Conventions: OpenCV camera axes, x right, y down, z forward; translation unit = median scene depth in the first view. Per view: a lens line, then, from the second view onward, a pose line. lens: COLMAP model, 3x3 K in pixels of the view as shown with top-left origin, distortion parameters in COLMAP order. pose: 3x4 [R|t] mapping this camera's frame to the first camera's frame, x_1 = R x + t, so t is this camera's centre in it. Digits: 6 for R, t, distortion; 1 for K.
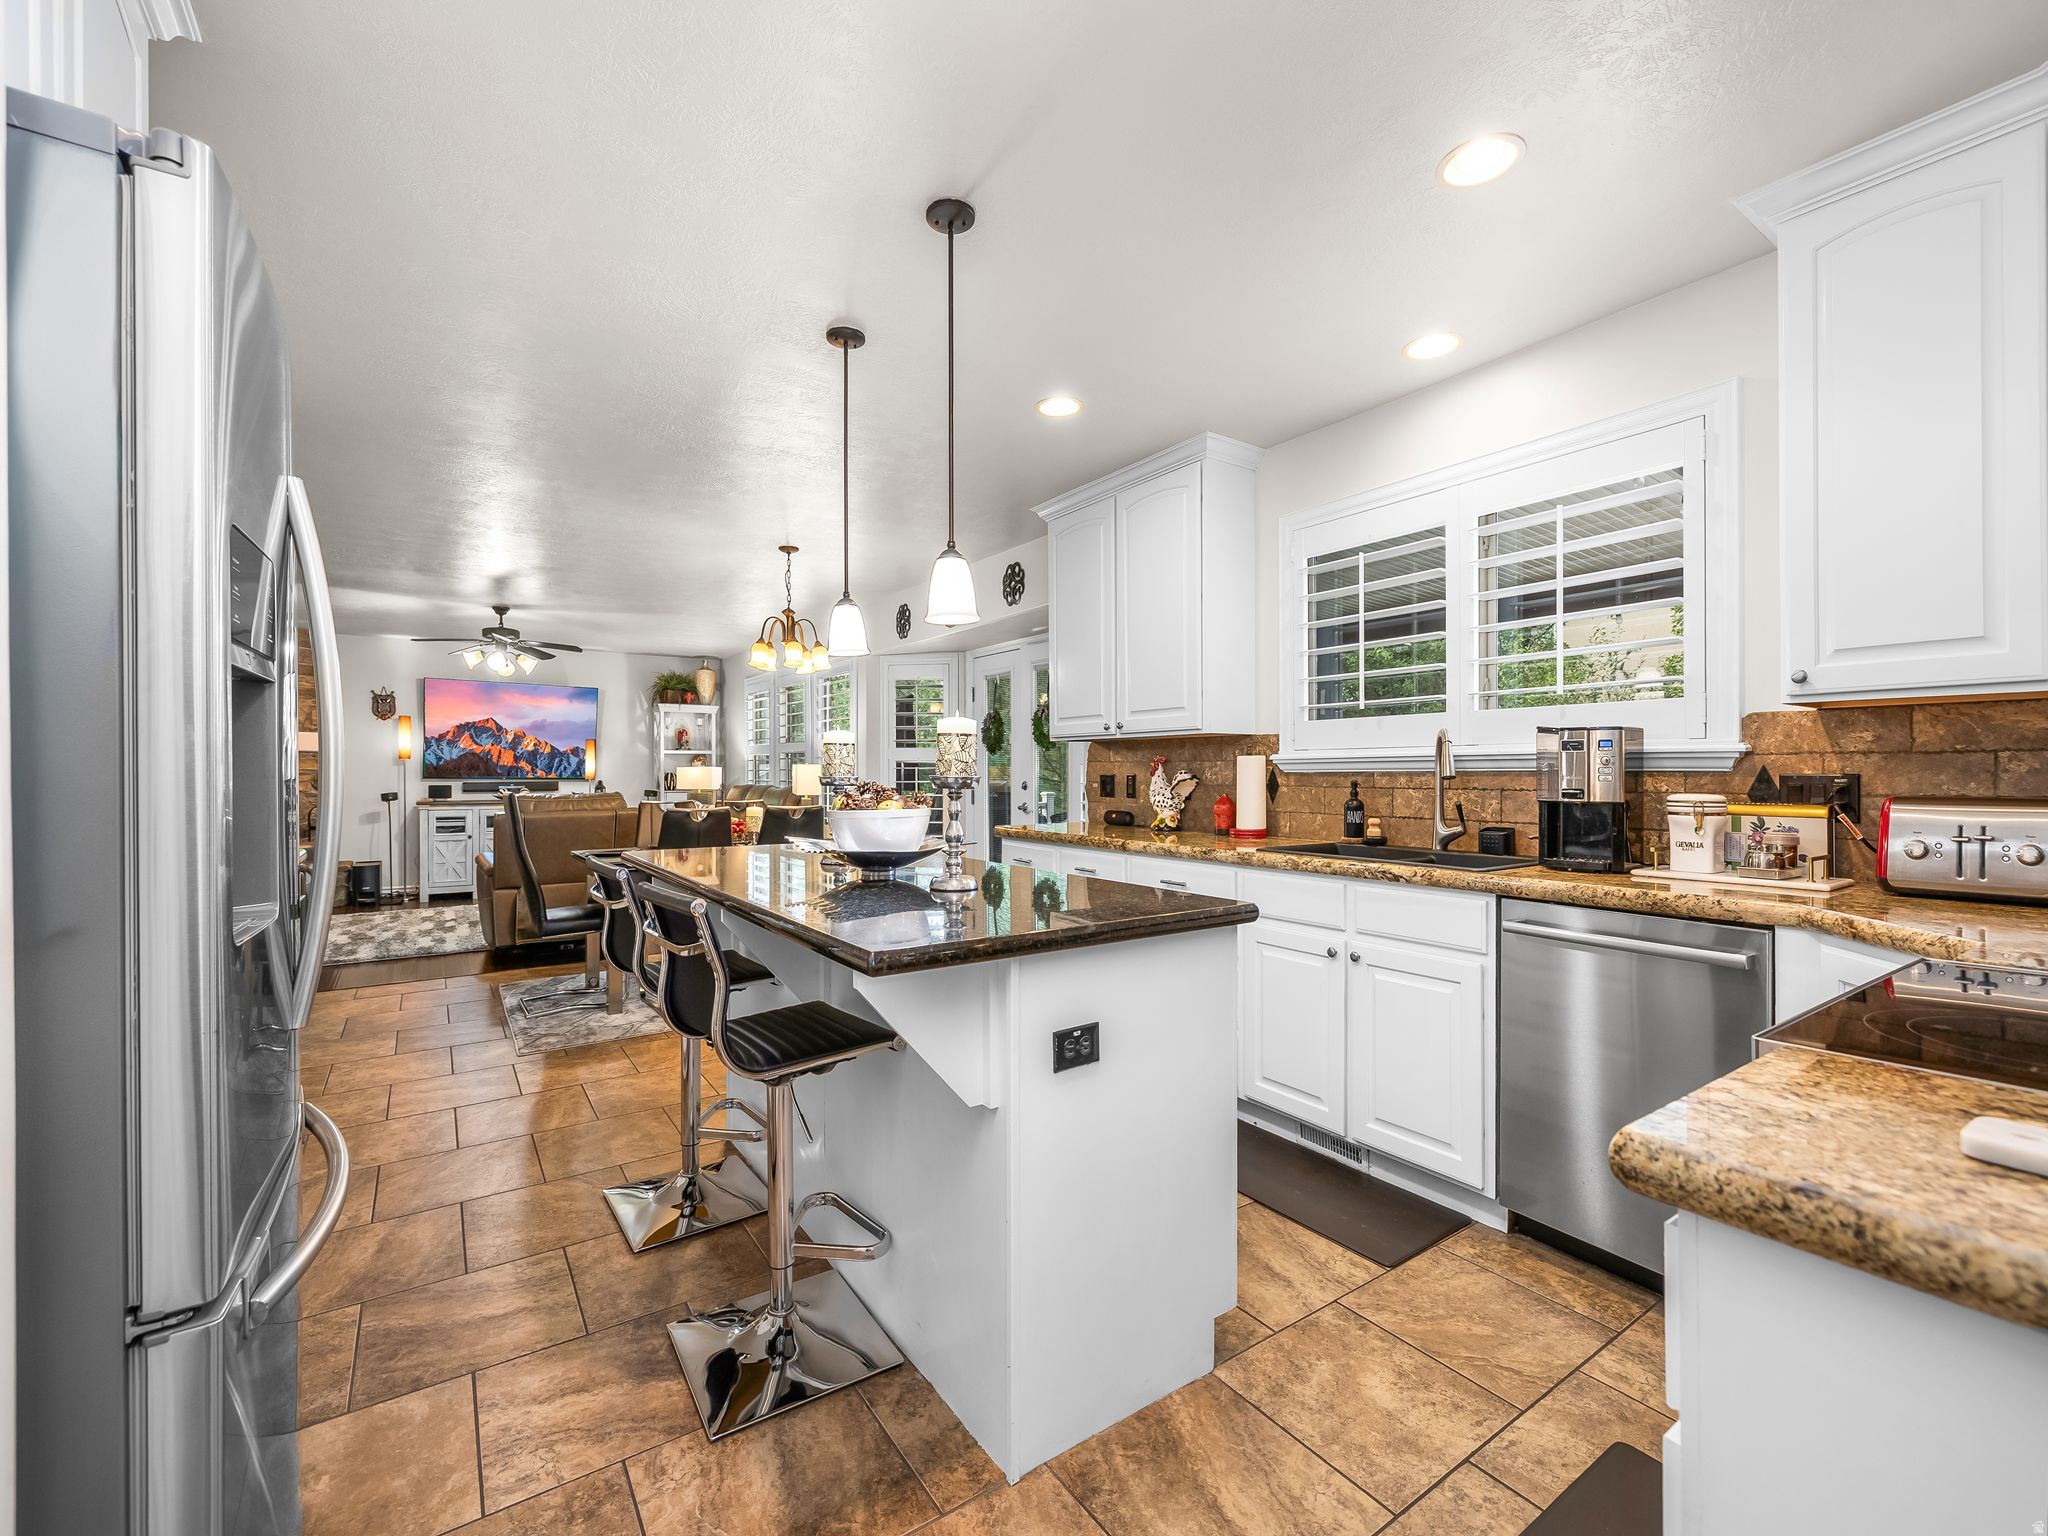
lens RADIAL K [[861.6, 0, 1010.2], [0, 861.6, 767.6], [0, 0, 1]] dist [0.000291, -0.000328]
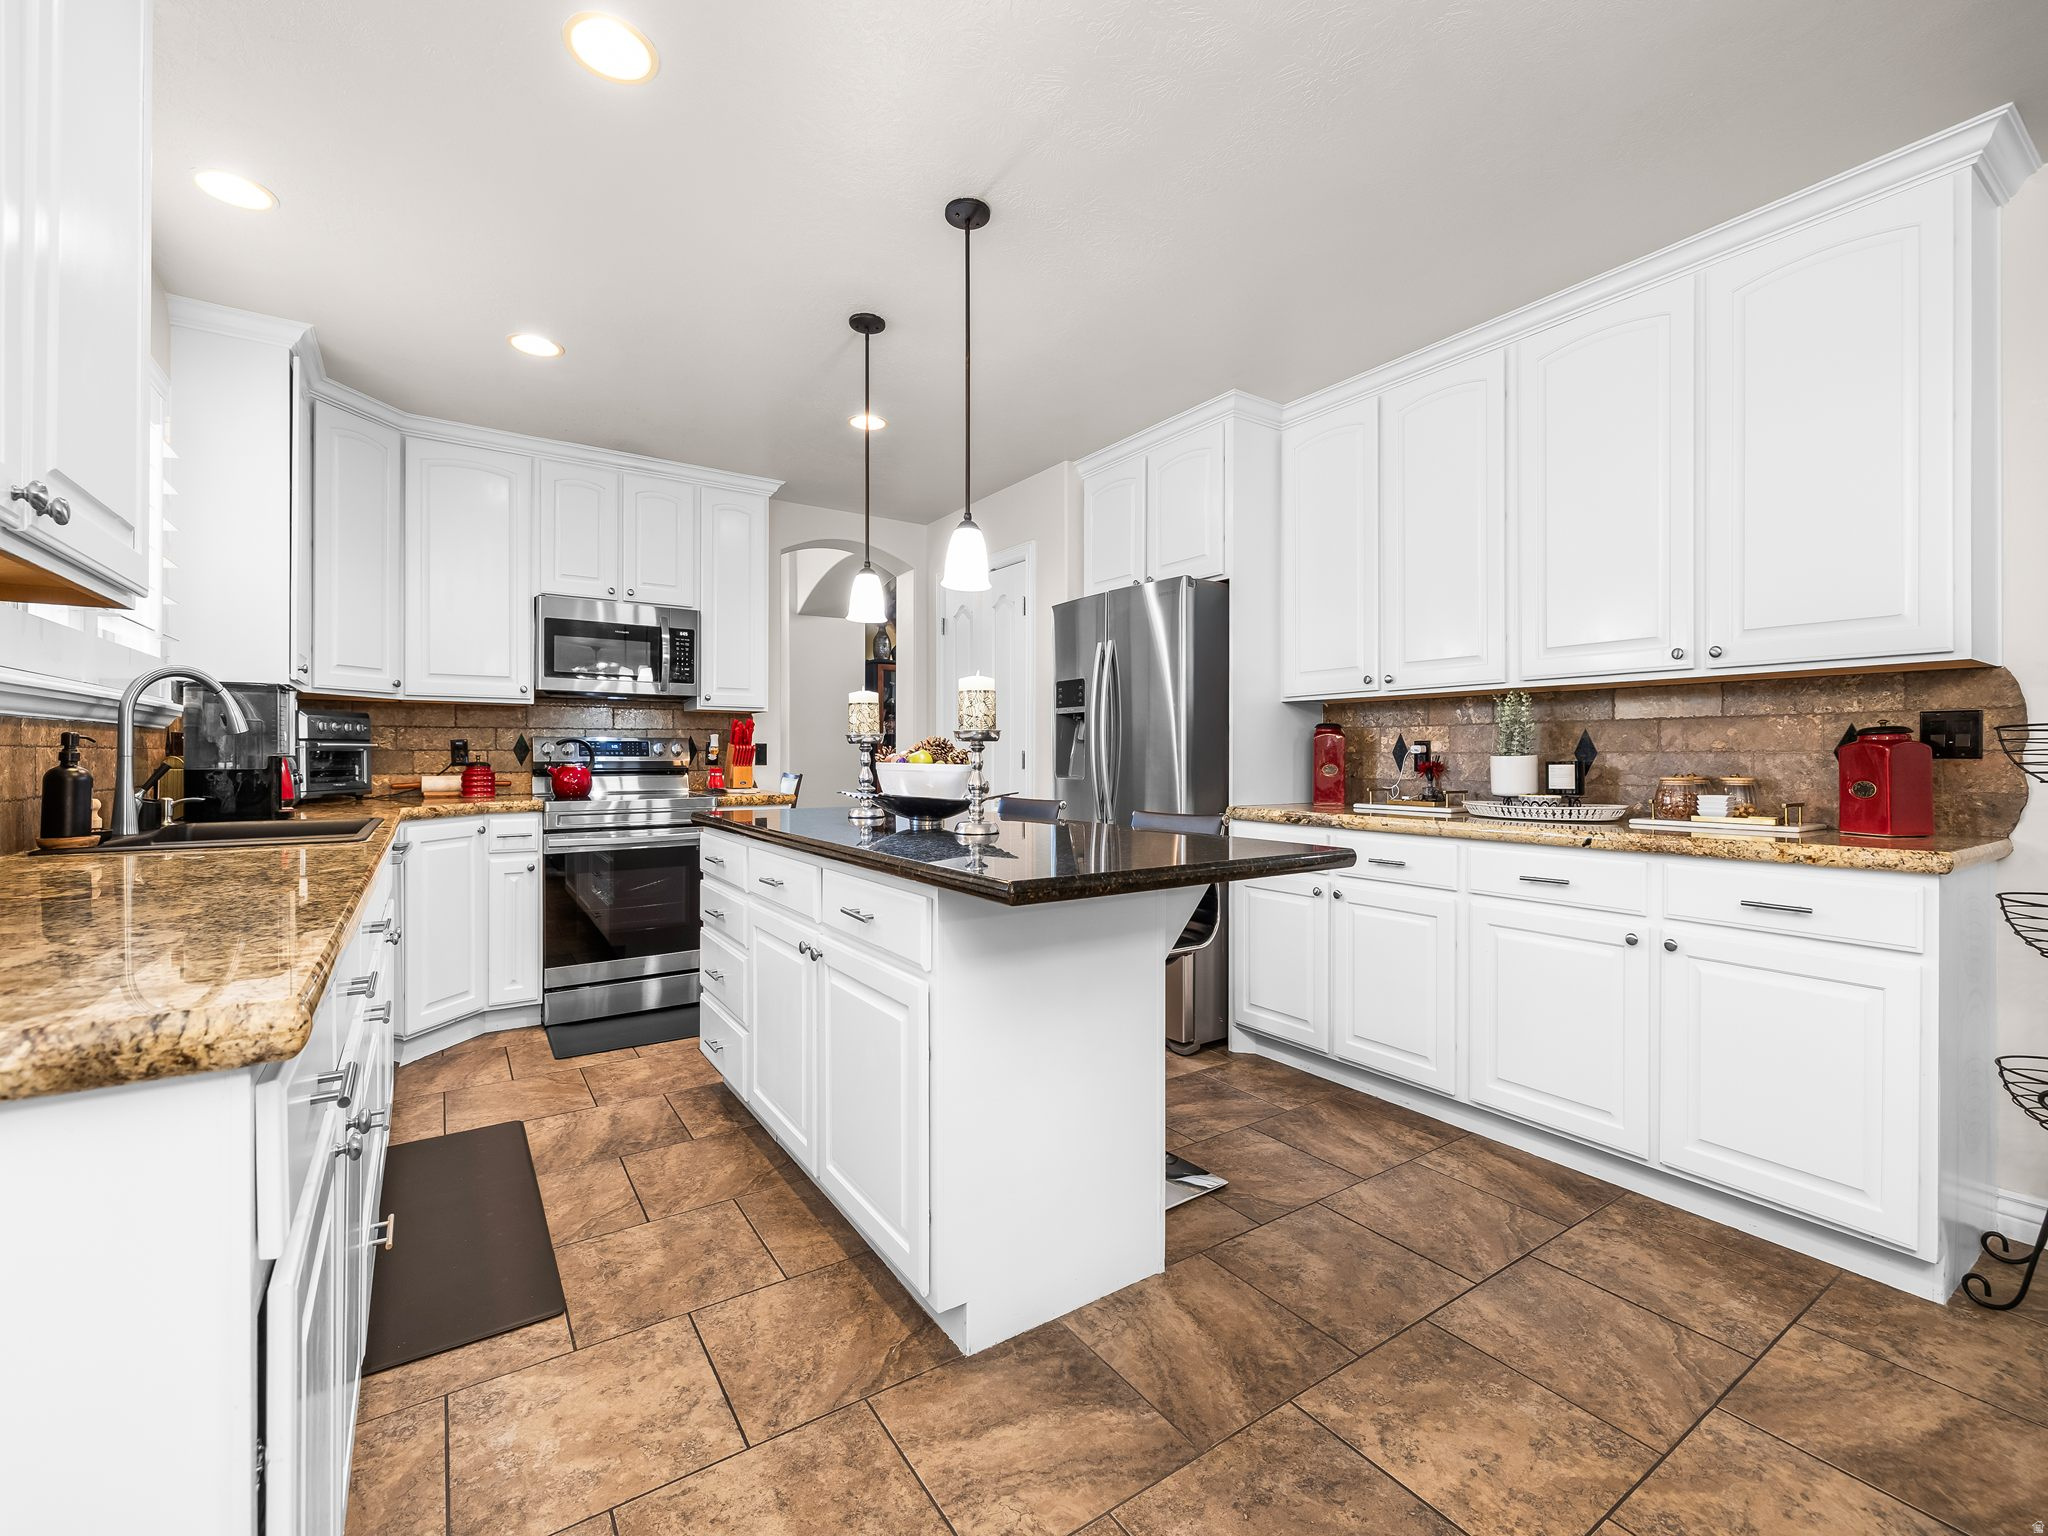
lens RADIAL K [[861.6, 0, 1010.2], [0, 861.6, 767.6], [0, 0, 1]] dist [0.000291, -0.000328]
pose [[-0.999989, -0.001416, 0.004522, -0.283588], [-0.001368, 0.999945, 0.010437, 0.044678], [-0.004536, 0.010431, -0.999935, 2.233768]]
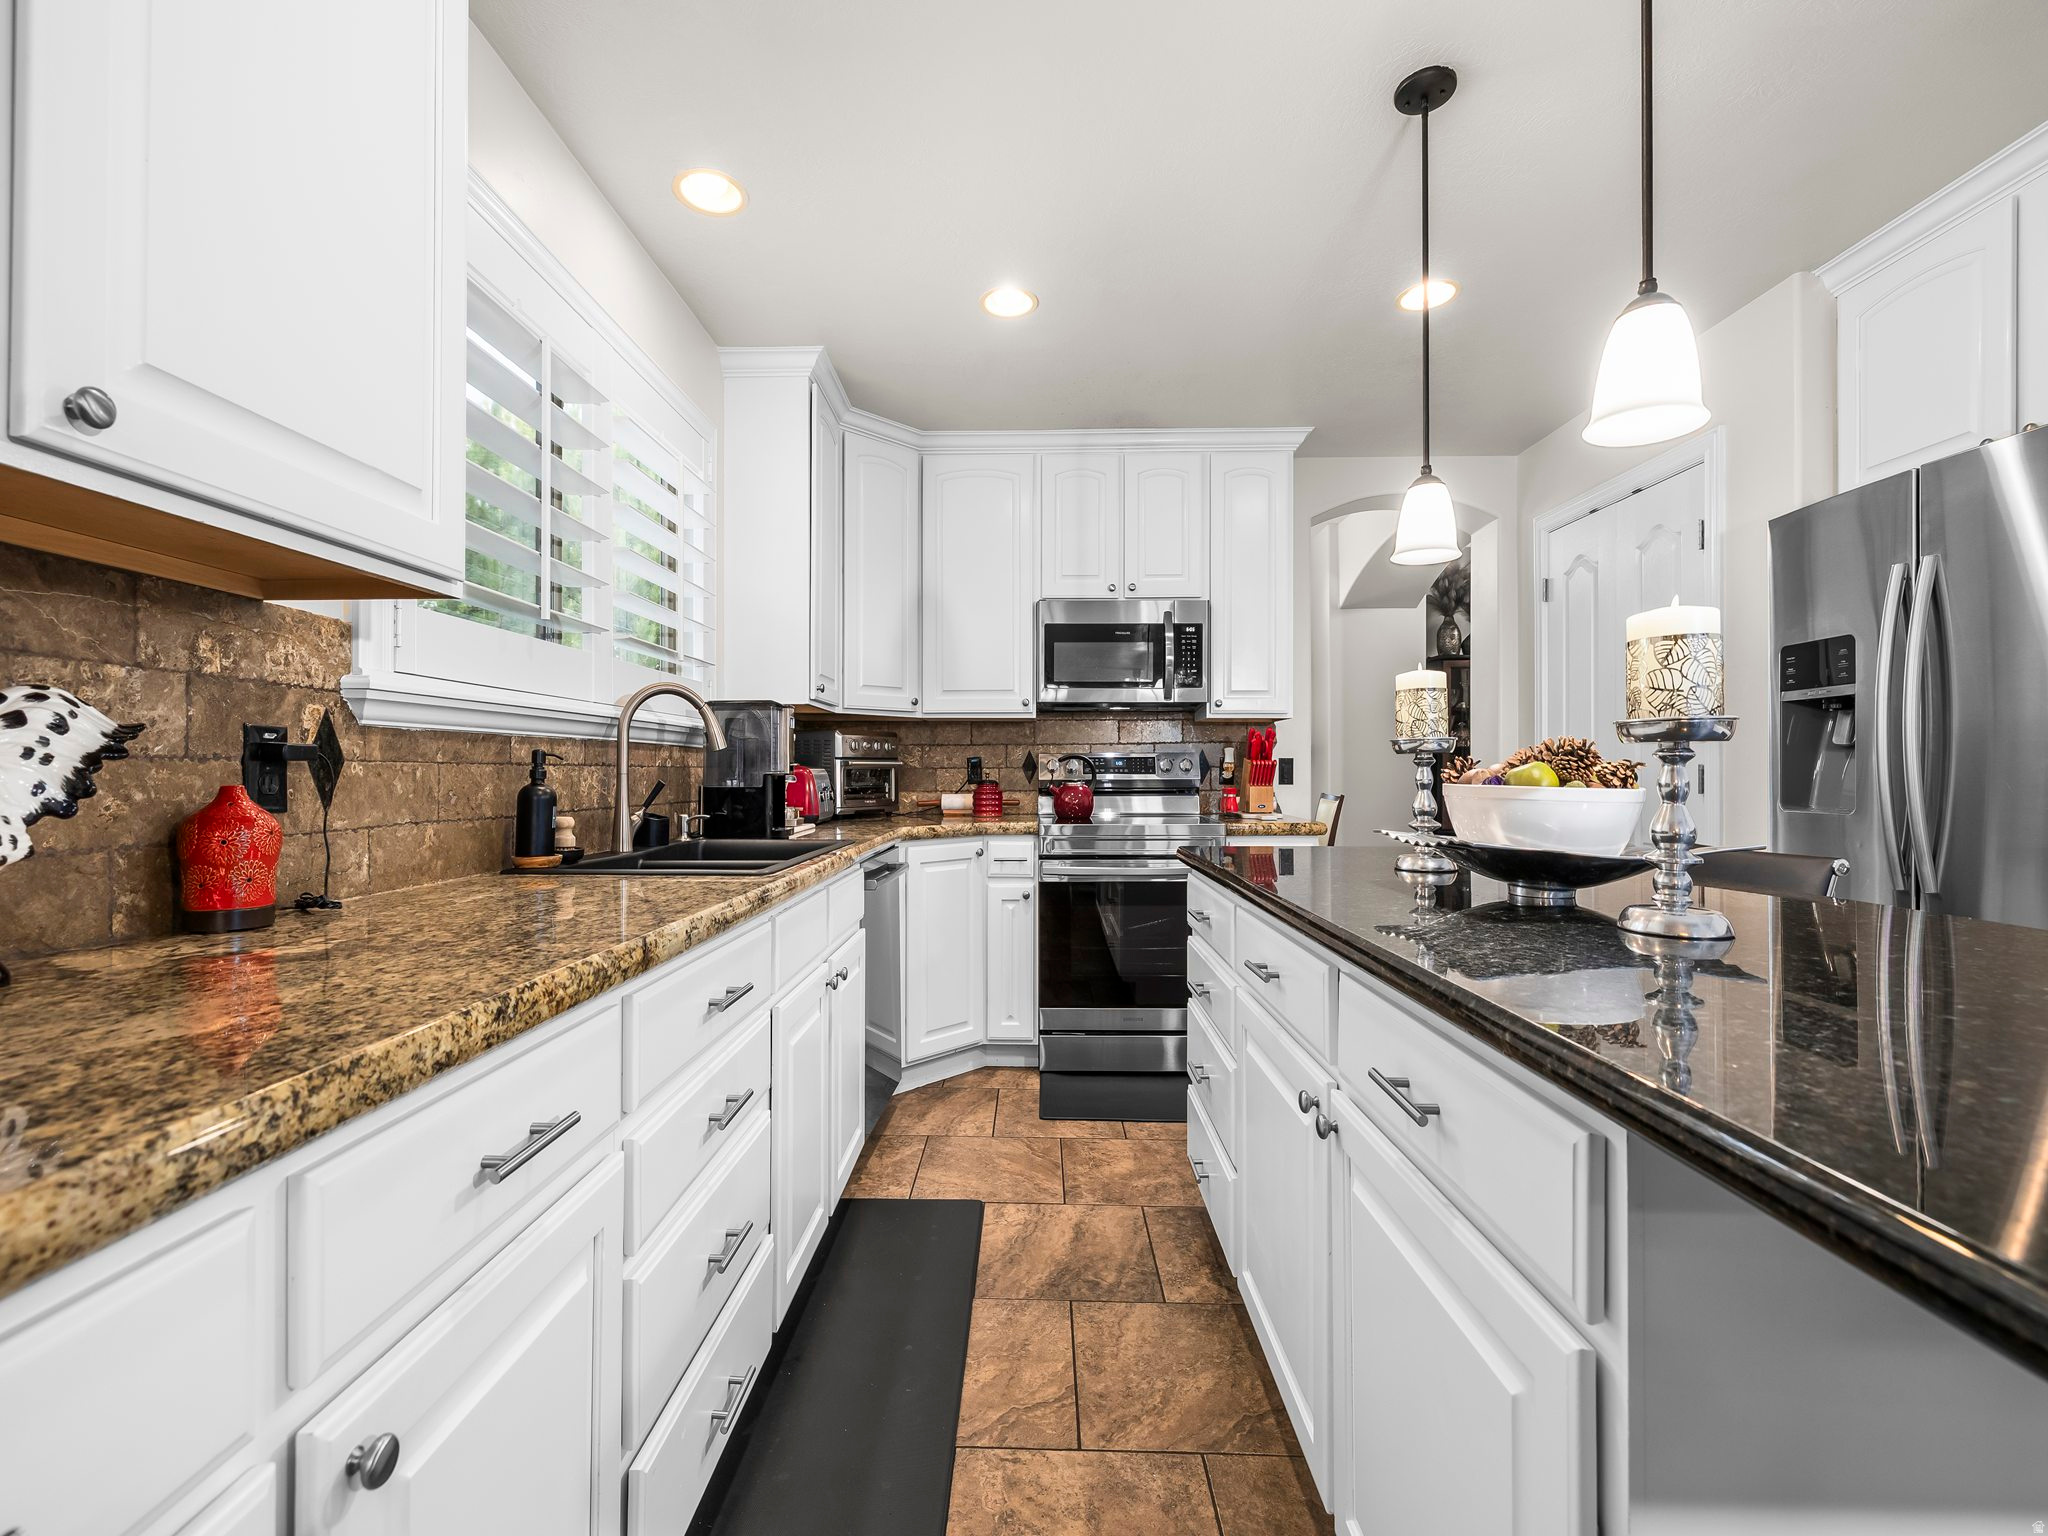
lens RADIAL K [[861.6, 0, 1010.2], [0, 861.6, 767.6], [0, 0, 1]] dist [0.000291, -0.000328]
pose [[-0.812436, 0.003544, 0.583039, -0.219420], [-0.002274, 0.999955, -0.009247, 0.044273], [-0.583046, -0.008838, -0.812391, 1.842097]]
